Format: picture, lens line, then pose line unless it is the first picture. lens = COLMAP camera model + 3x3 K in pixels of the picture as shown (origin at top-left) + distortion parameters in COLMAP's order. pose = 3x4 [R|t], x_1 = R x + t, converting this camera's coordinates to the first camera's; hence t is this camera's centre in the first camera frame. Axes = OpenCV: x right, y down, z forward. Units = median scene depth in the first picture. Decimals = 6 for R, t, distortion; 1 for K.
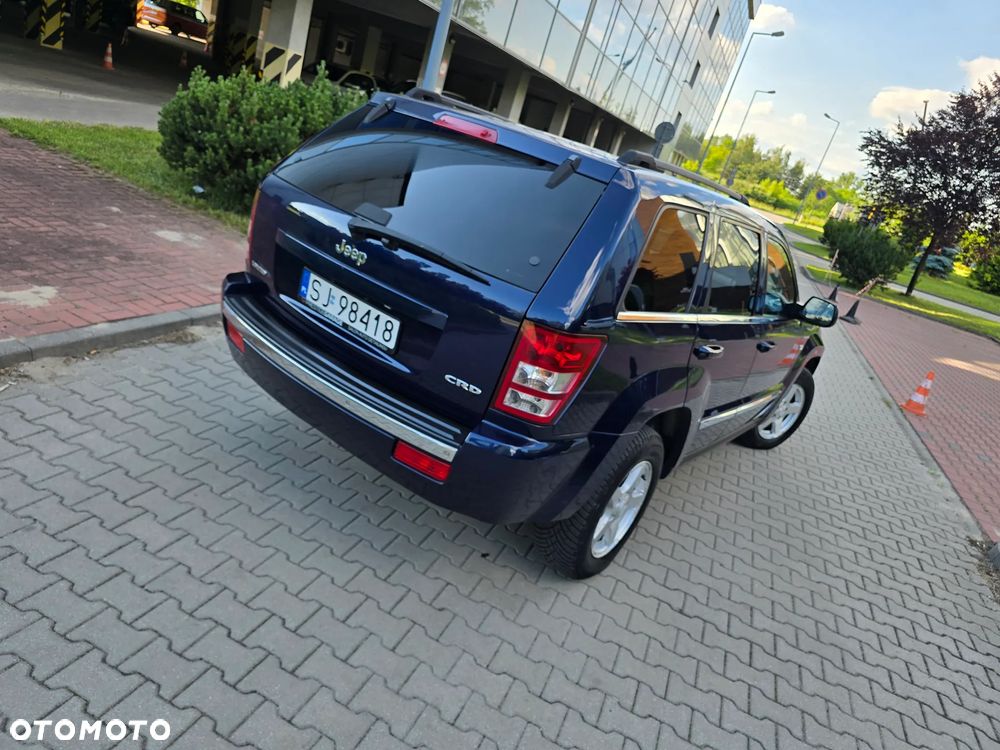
lens RADIAL K [[682.2, 0, 500.5], [0, 682.2, 372.2], [0, 0, 1]] dist [0.019030, -0.002630]
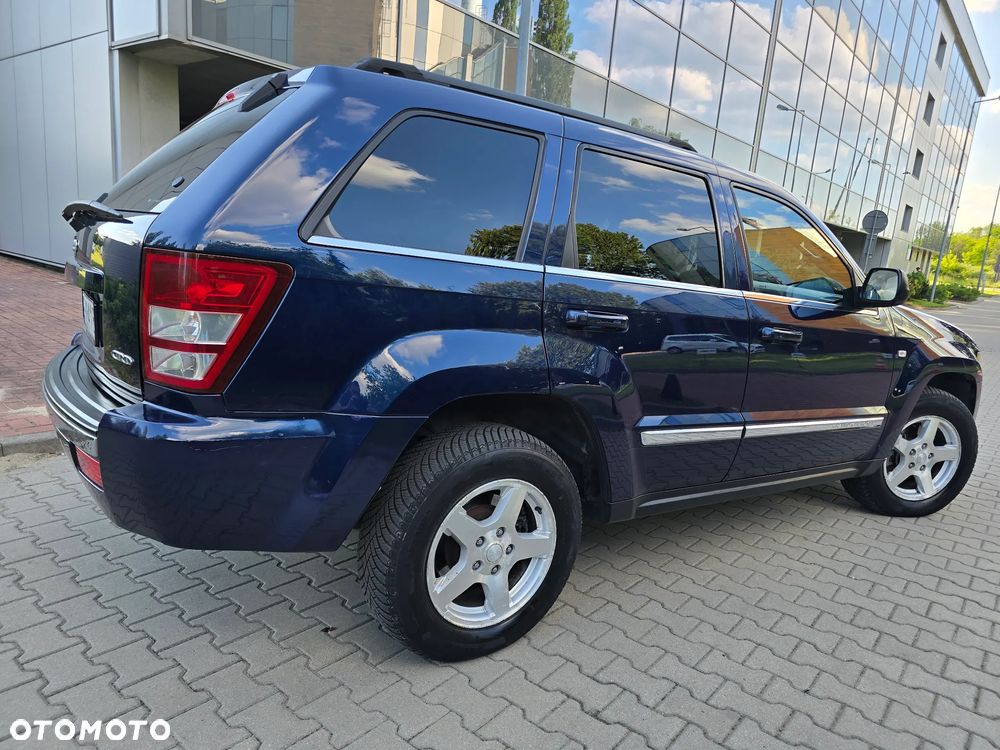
lens RADIAL K [[680.2, 0, 503.8], [0, 680.2, 374.0], [0, 0, 1]] dist [0.033419, -0.023416]
pose [[0.931226, -0.153386, -0.330592, 0.347310], [0.075219, 0.968479, -0.237468, 0.147033], [0.356595, 0.196270, 0.913410, 0.253115]]
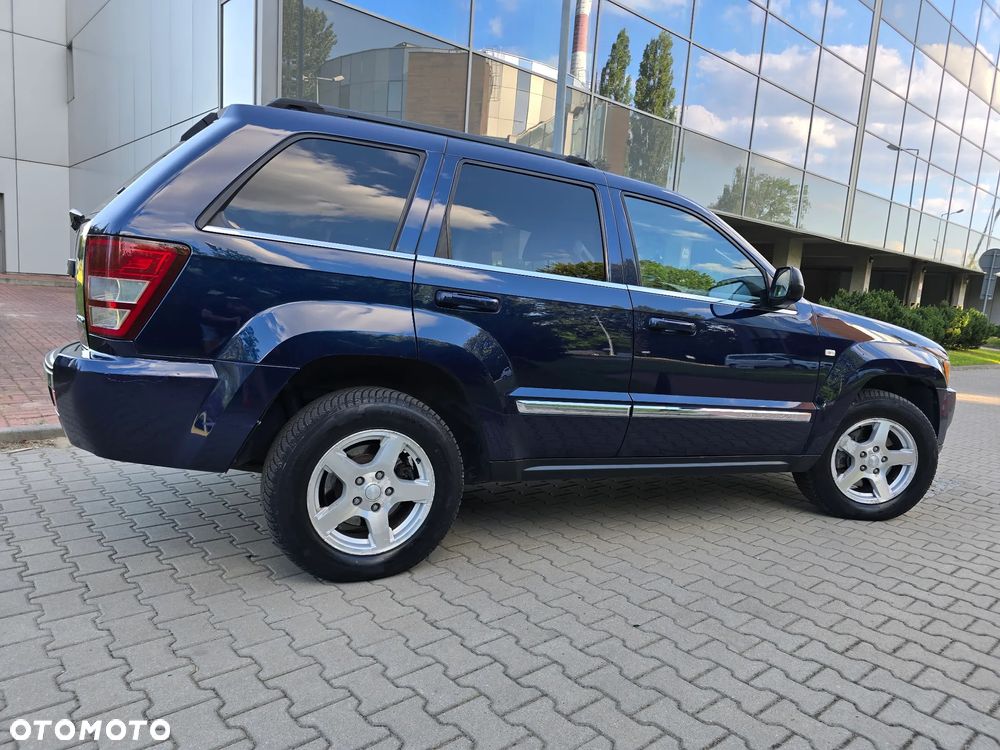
lens RADIAL K [[680.2, 0, 503.8], [0, 680.2, 374.0], [0, 0, 1]] dist [0.033419, -0.023416]
pose [[0.867807, -0.172050, -0.466166, 0.572717], [0.016971, 0.947859, -0.318237, 0.259011], [0.496612, 0.268256, 0.825479, 0.267411]]
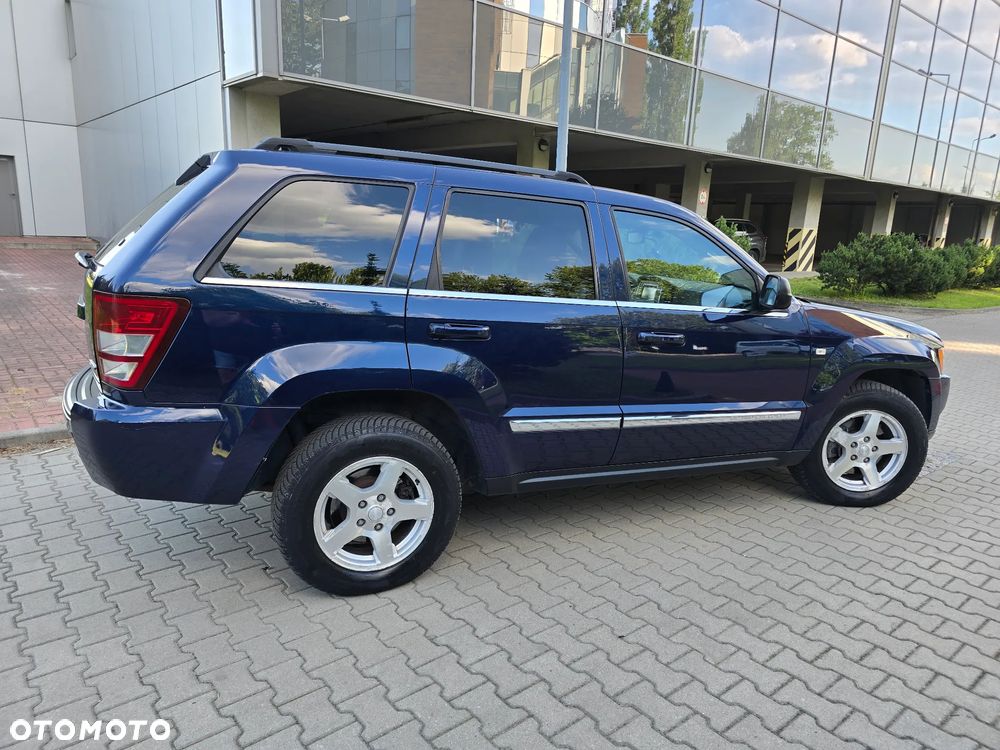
lens RADIAL K [[679.5, 0, 508.8], [0, 679.5, 372.3], [0, 0, 1]] dist [0.034999, -0.023627]
pose [[0.853326, -0.149276, -0.499551, 0.626709], [0.032222, 0.971405, -0.235233, 0.183630], [0.520381, 0.184634, 0.833735, 0.237402]]
